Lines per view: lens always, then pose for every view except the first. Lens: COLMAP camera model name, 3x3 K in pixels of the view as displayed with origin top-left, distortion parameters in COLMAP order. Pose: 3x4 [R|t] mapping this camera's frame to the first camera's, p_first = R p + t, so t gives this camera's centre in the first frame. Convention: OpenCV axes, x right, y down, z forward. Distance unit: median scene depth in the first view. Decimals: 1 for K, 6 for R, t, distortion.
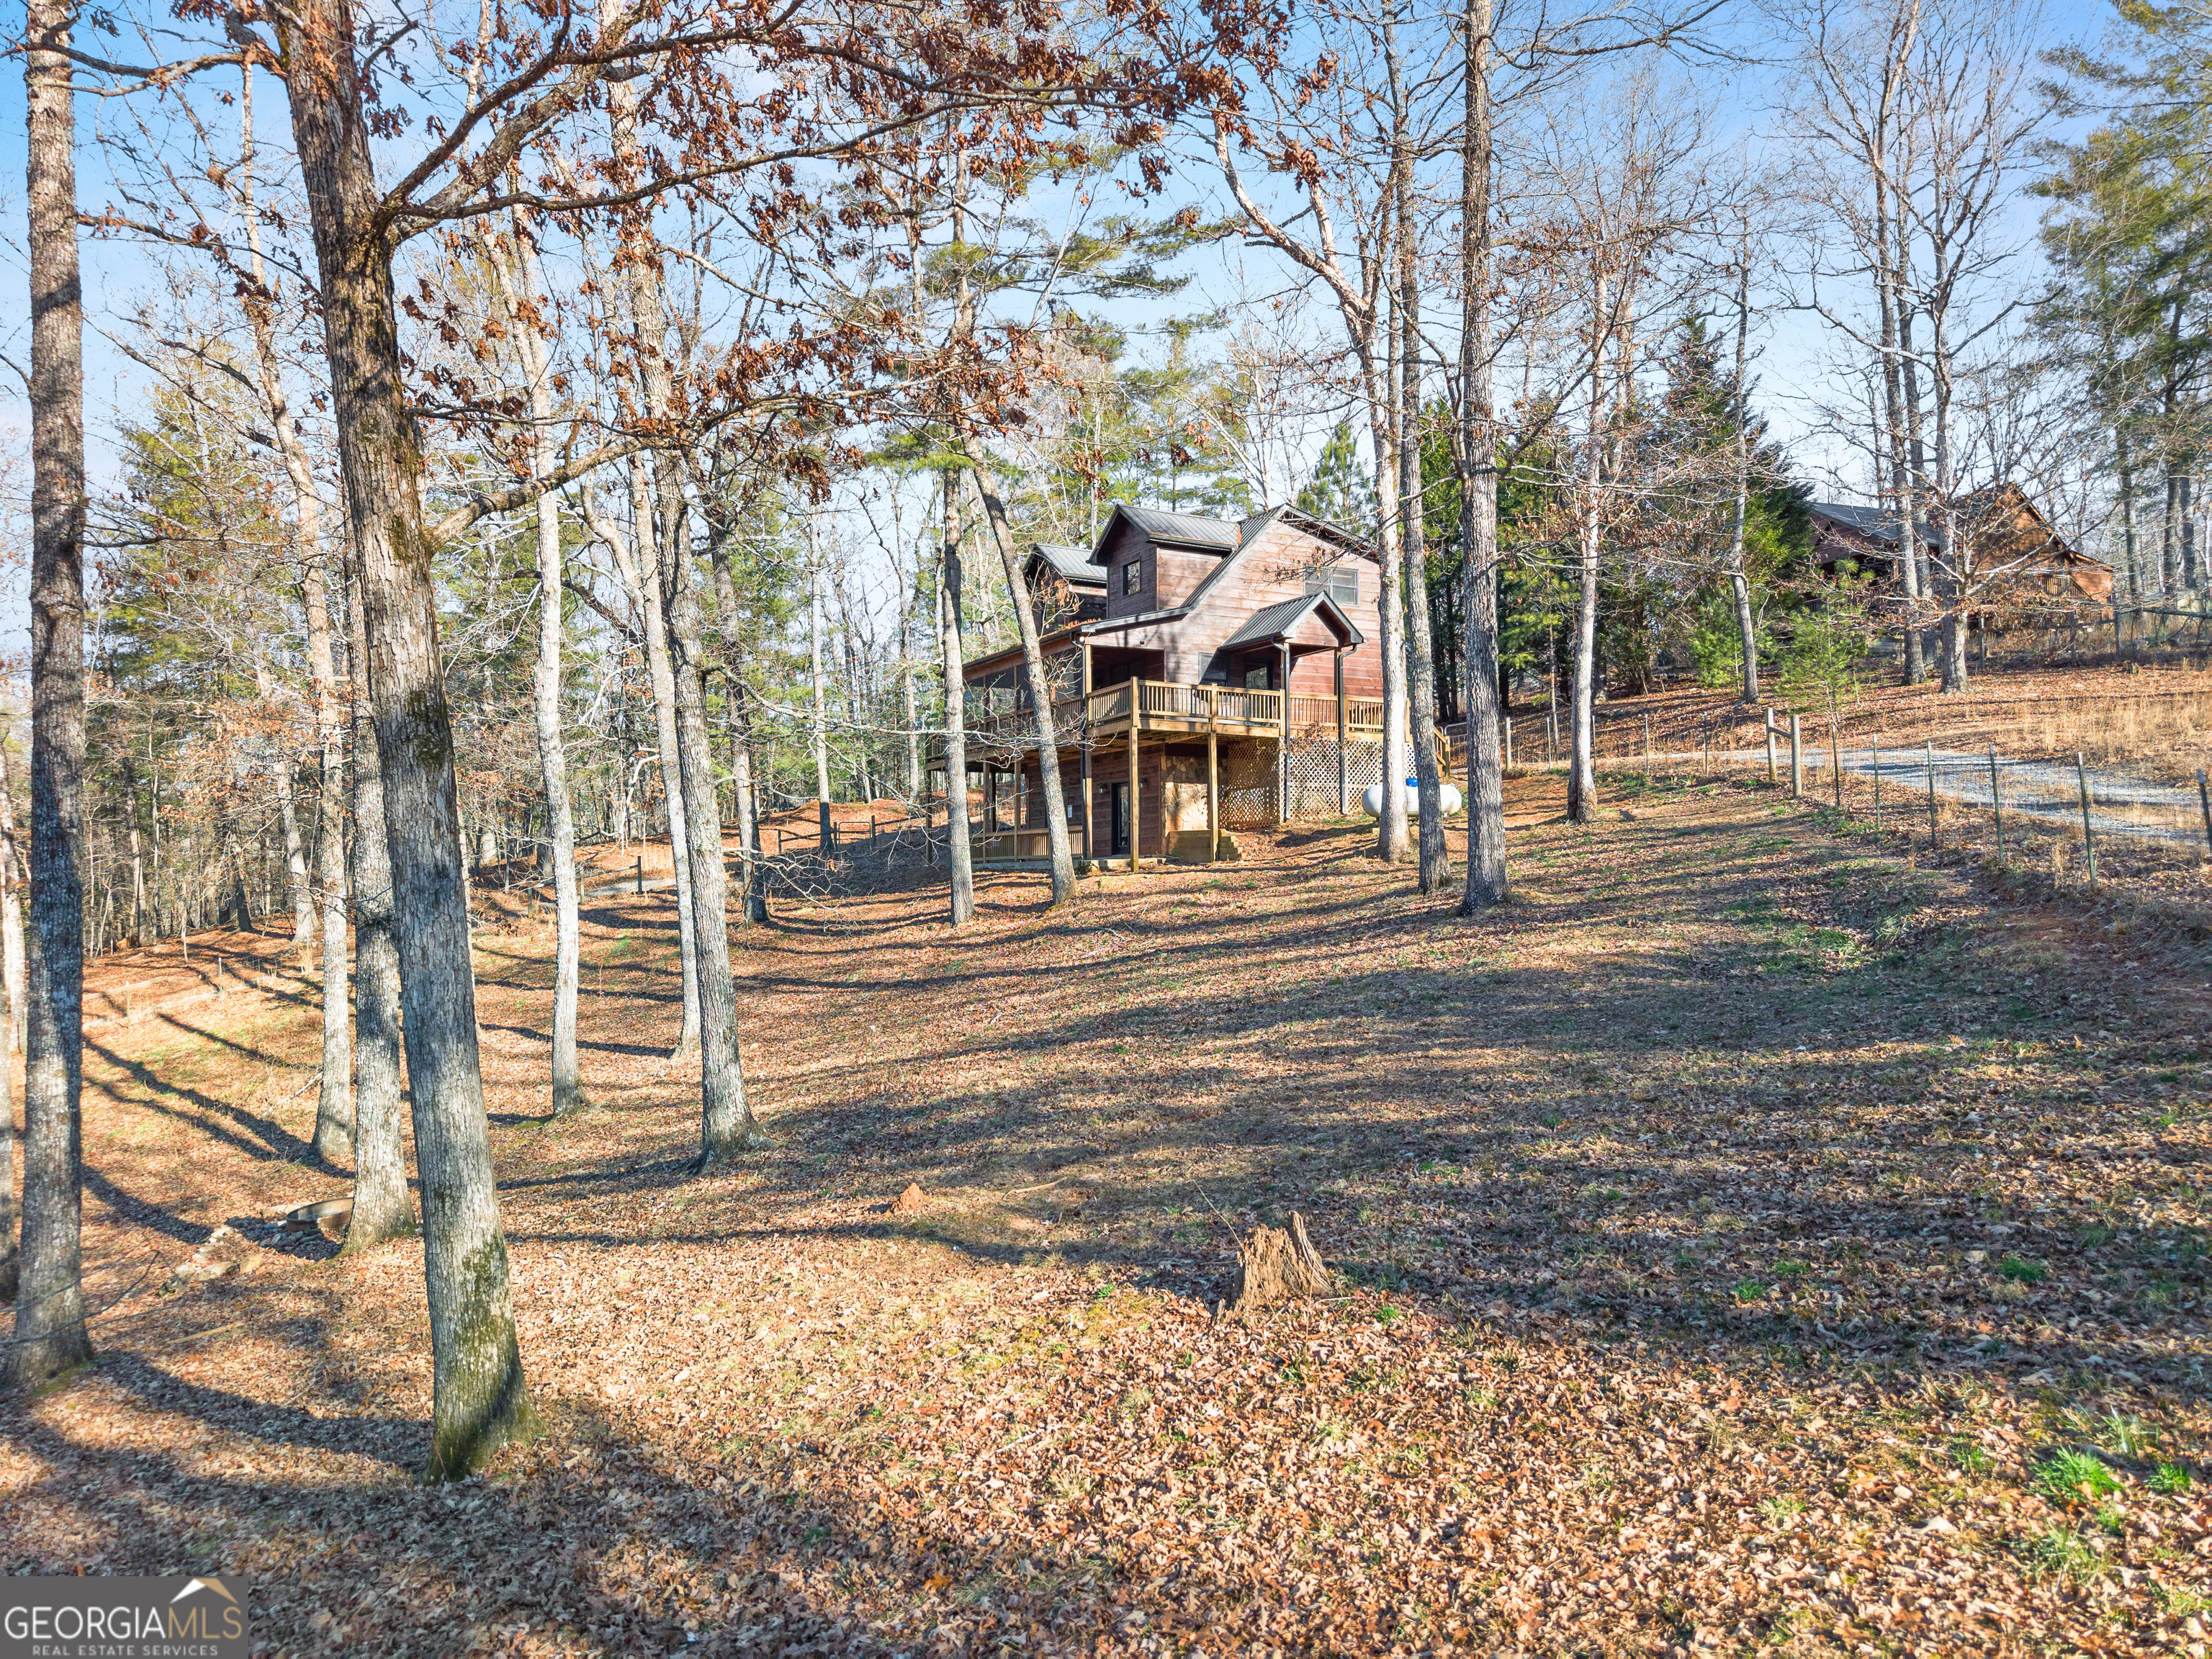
lens RADIAL K [[1510.5, 0, 1098.1], [0, 1510.5, 916.8], [0, 0, 1]] dist [0.003253, 0.002720]
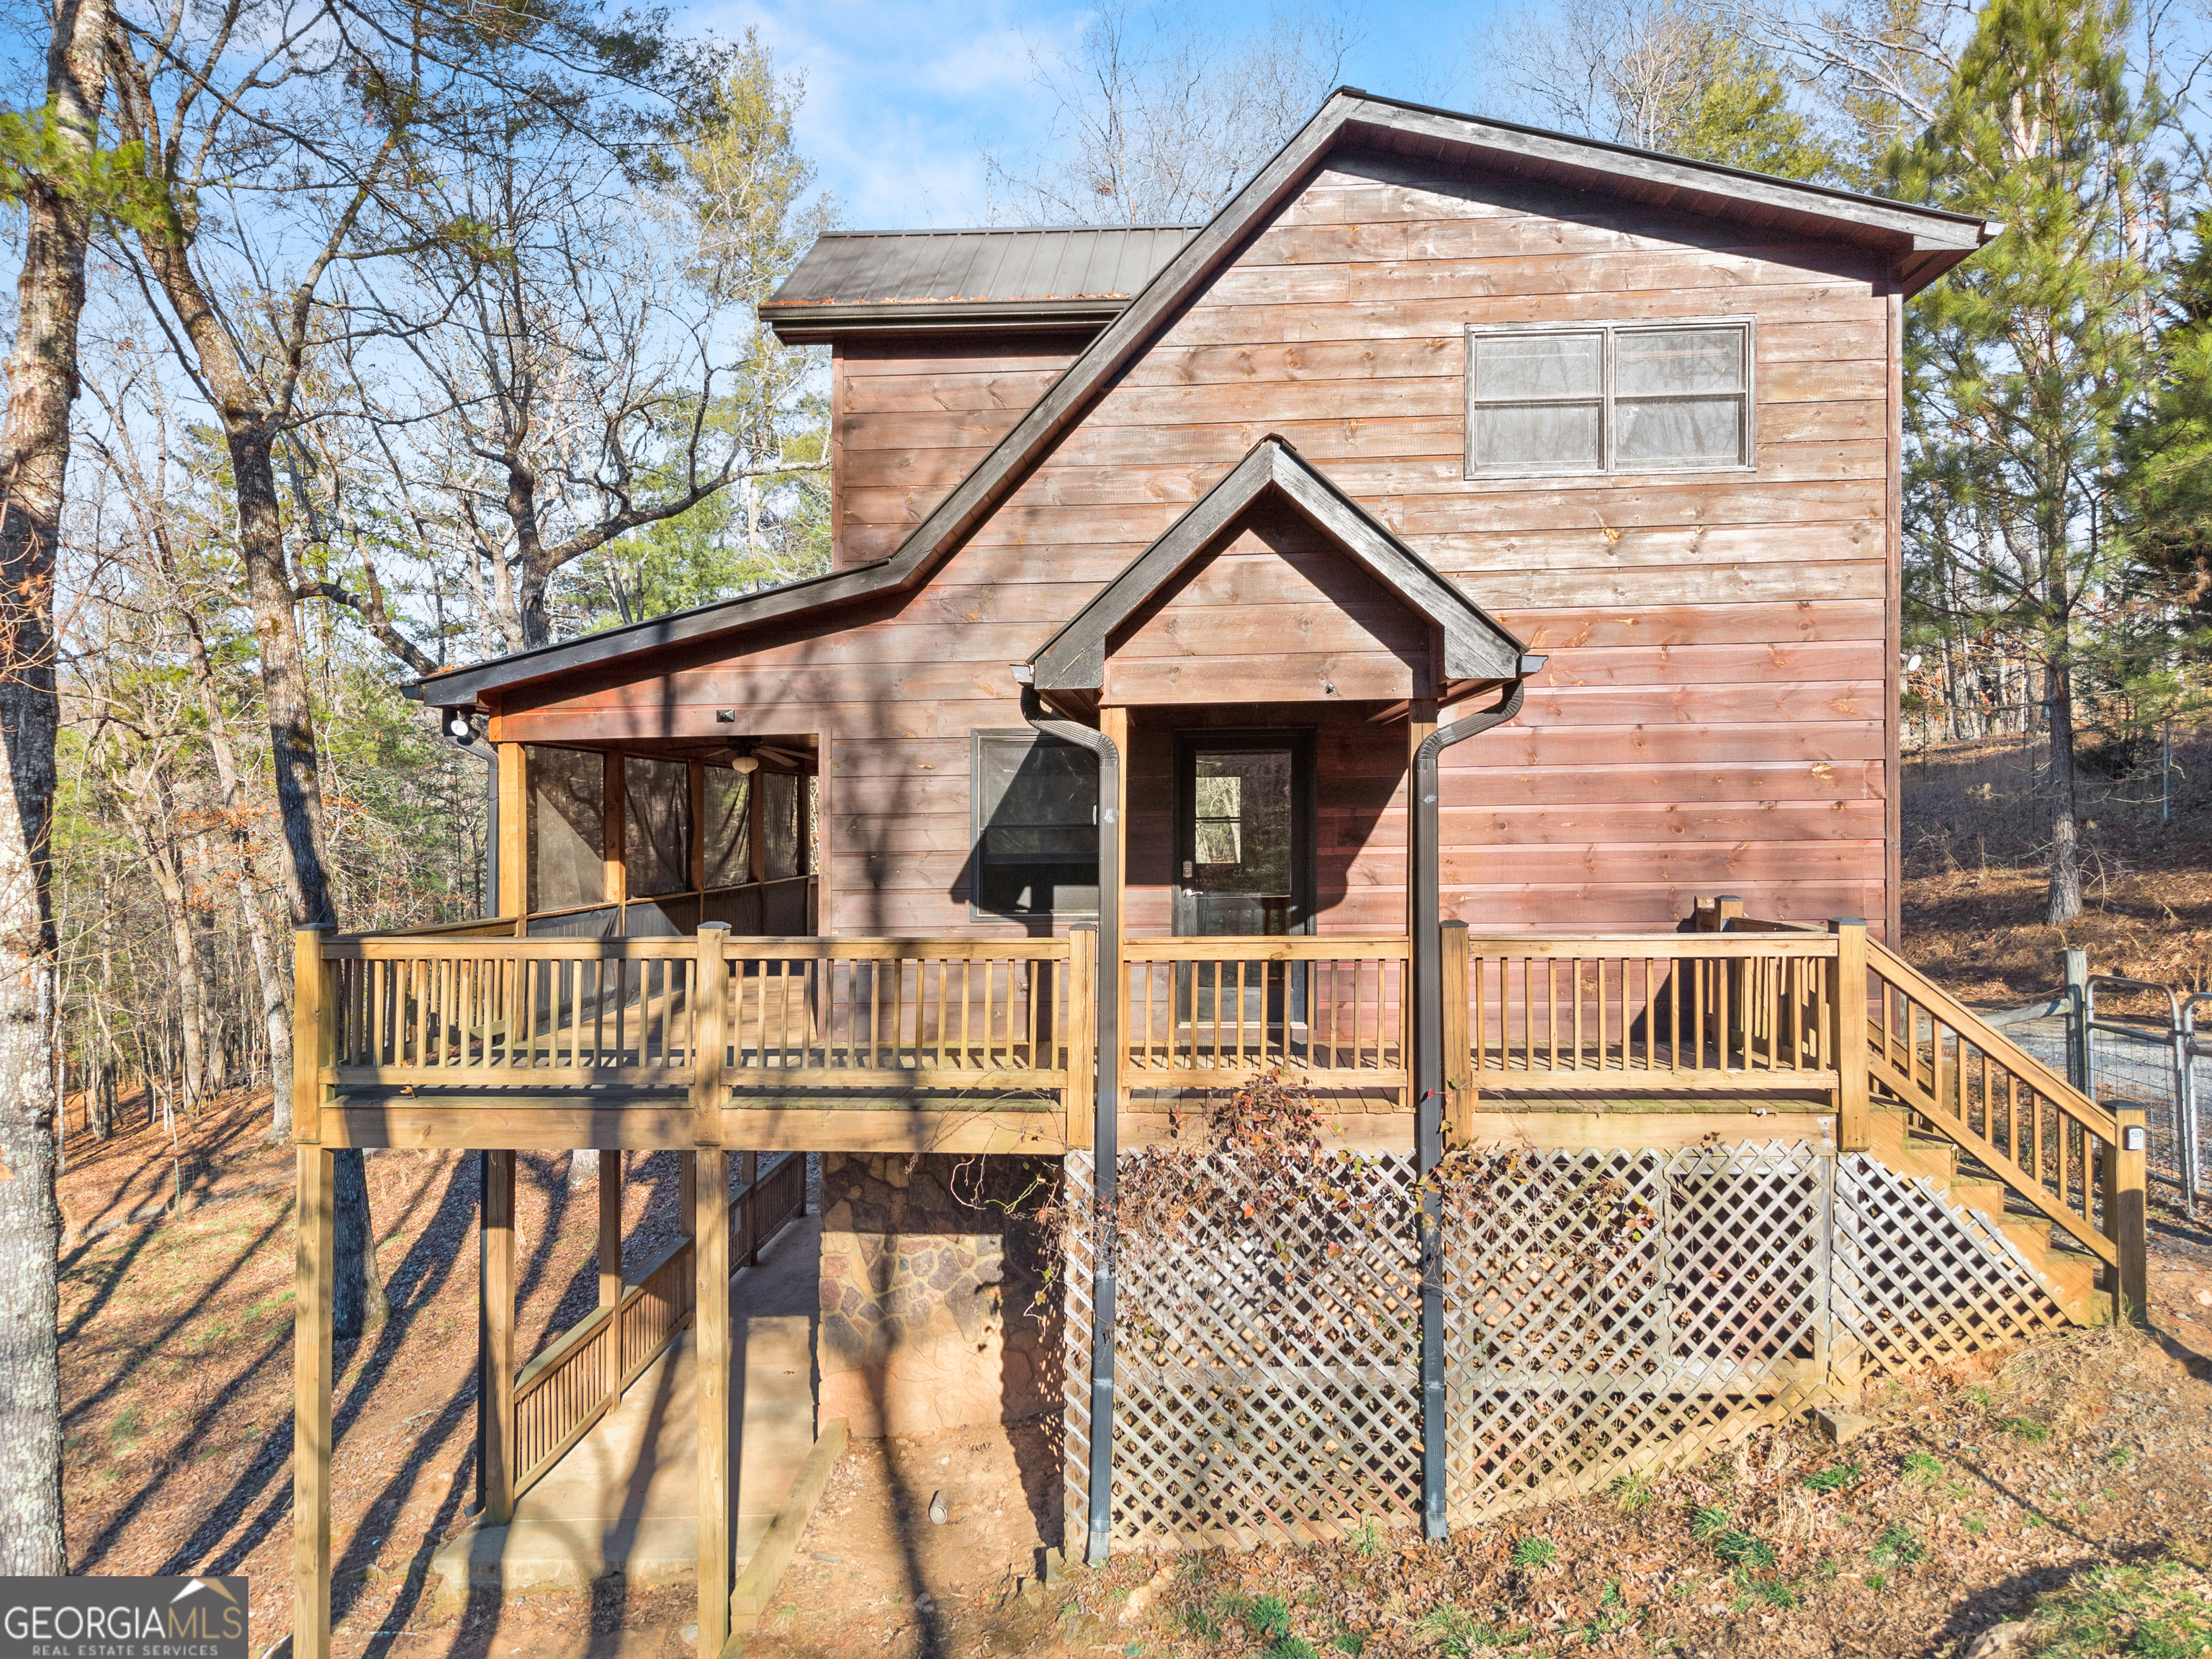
lens RADIAL K [[1569.7, 0, 1106.0], [0, 1569.7, 829.5], [0, 0, 1]] dist [0.004618, -0.000587]
pose [[0.846259, -0.004870, -0.532750, 0.279443], [-0.000529, 0.999950, -0.009982, -0.186945], [0.532772, 0.008729, 0.846214, 0.940051]]
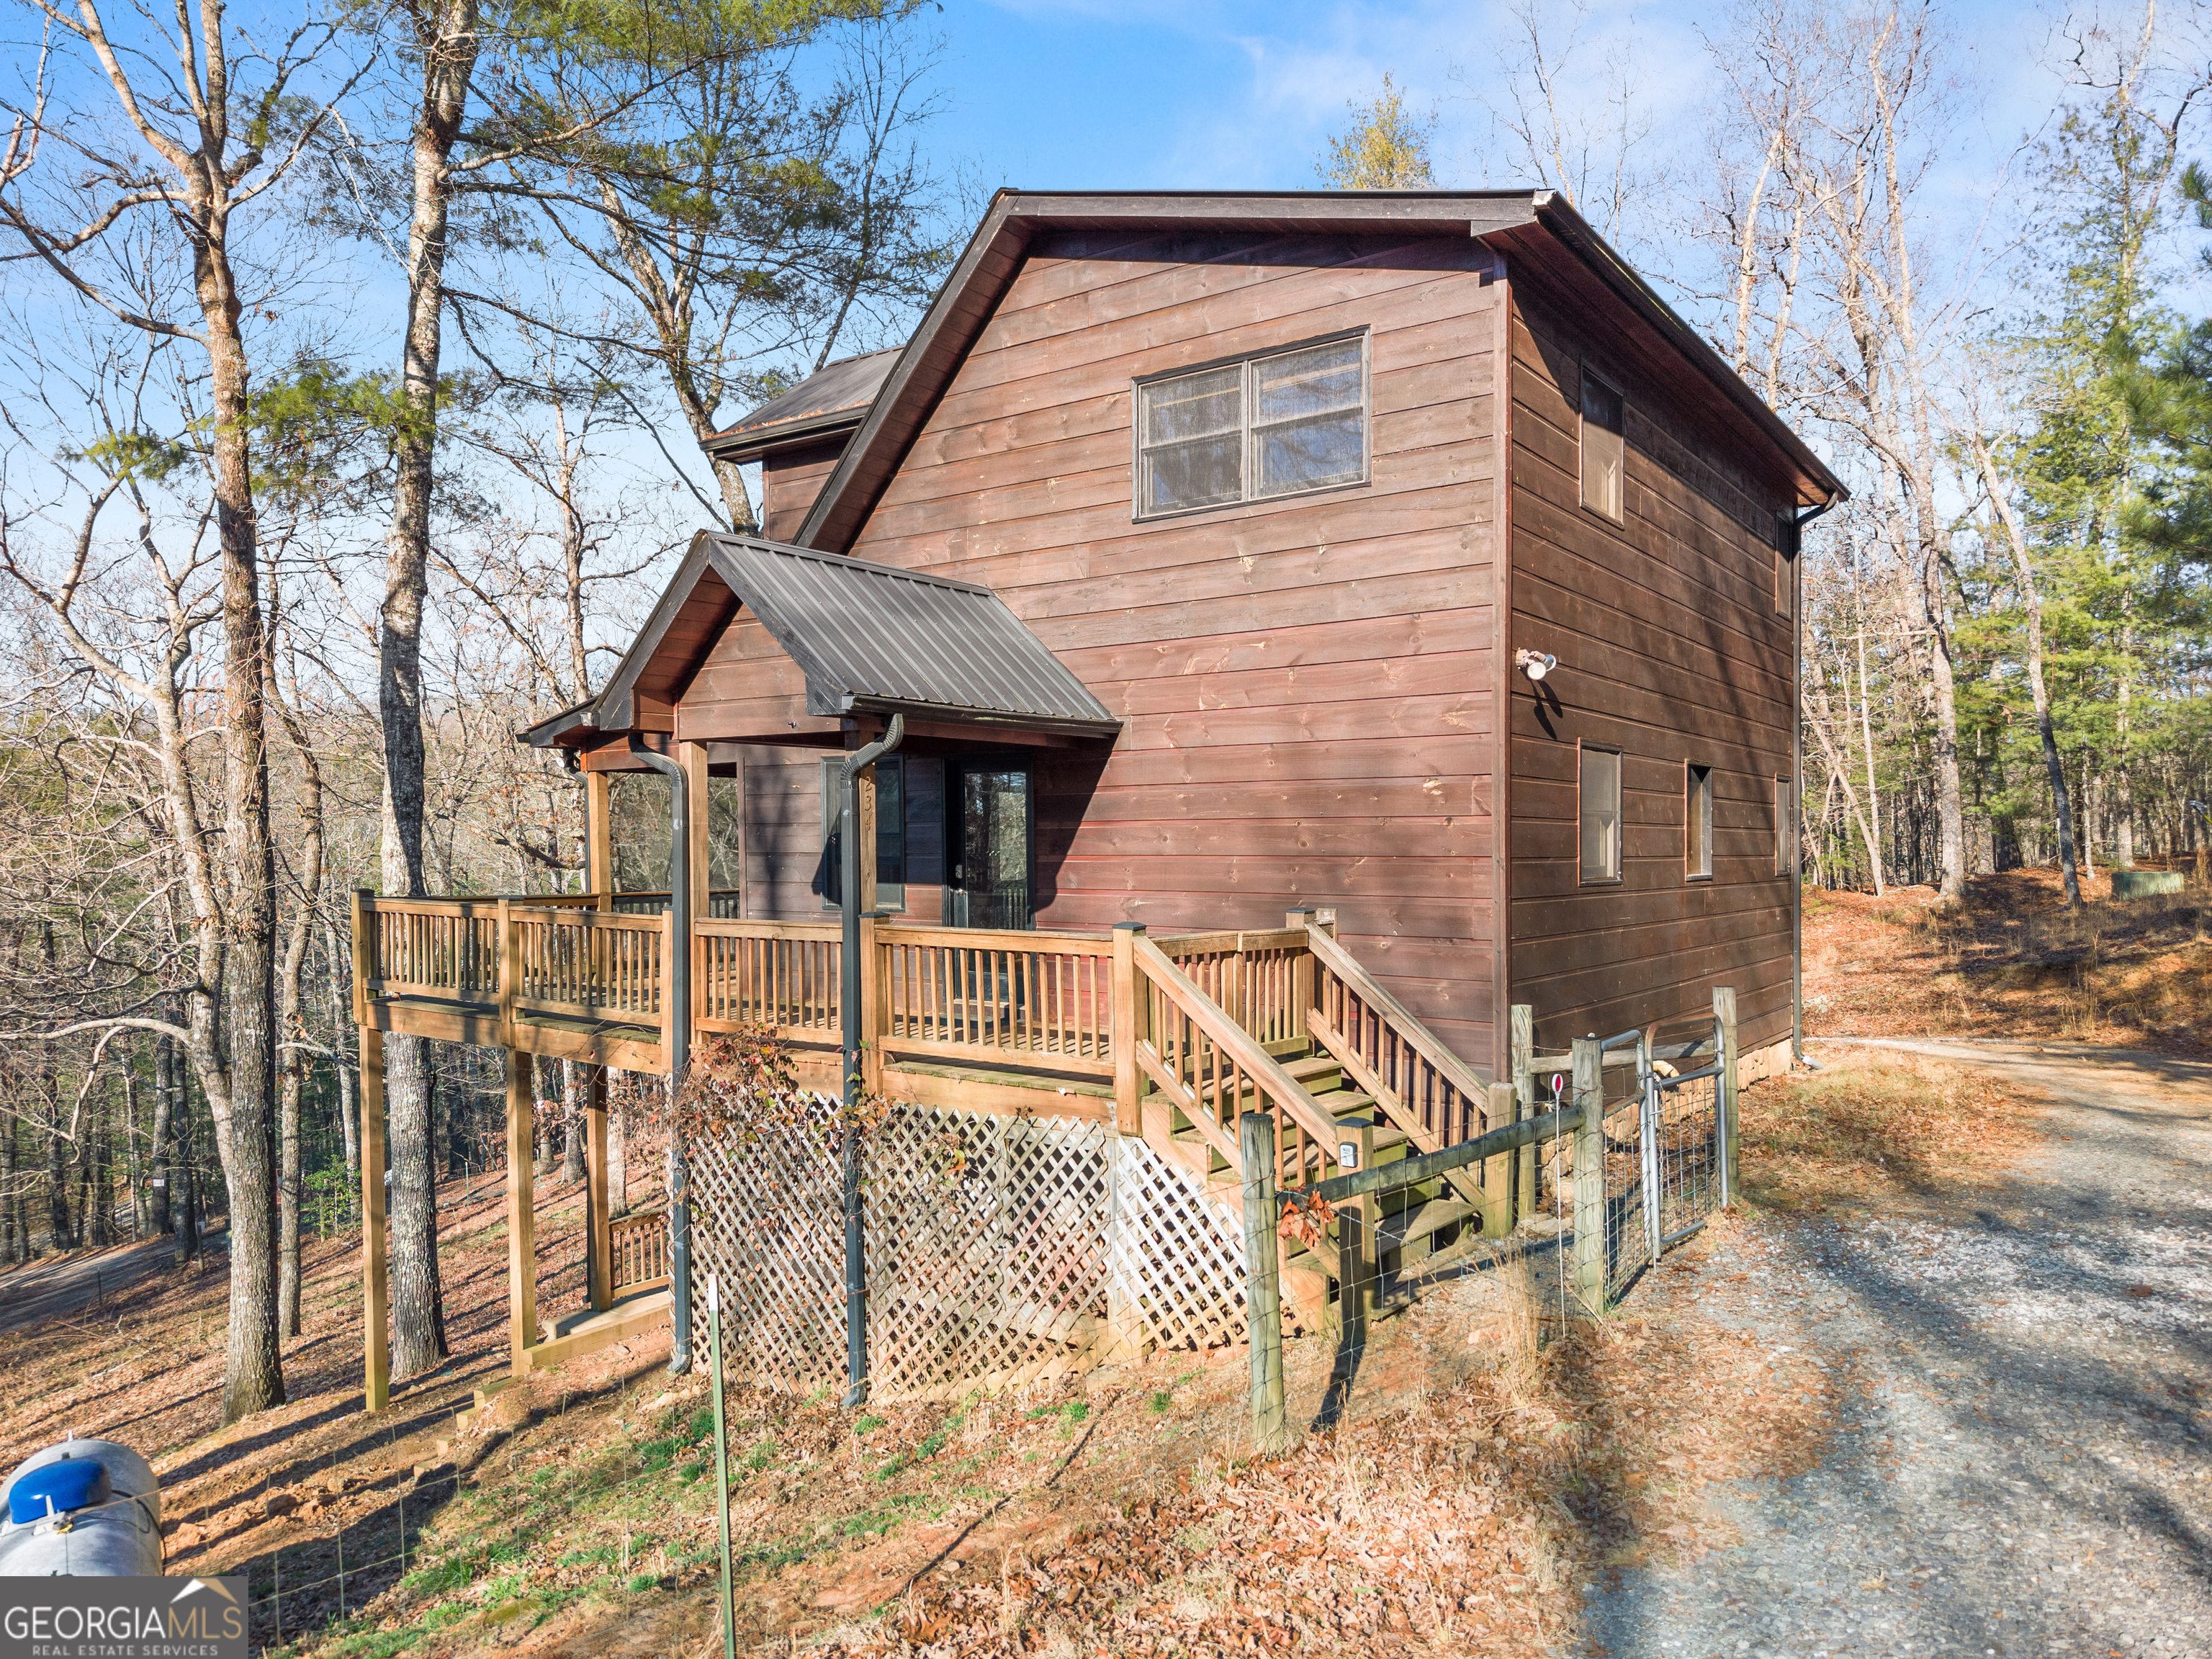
lens RADIAL K [[1533.2, 0, 1075.7], [0, 1533.2, 899.1], [0, 0, 1]] dist [0.034704, -0.002523]
pose [[0.417435, 0.033177, -0.908101, 0.479617], [-0.021845, 0.999411, 0.026472, -0.185930], [0.908444, 0.008787, 0.417914, 1.092683]]
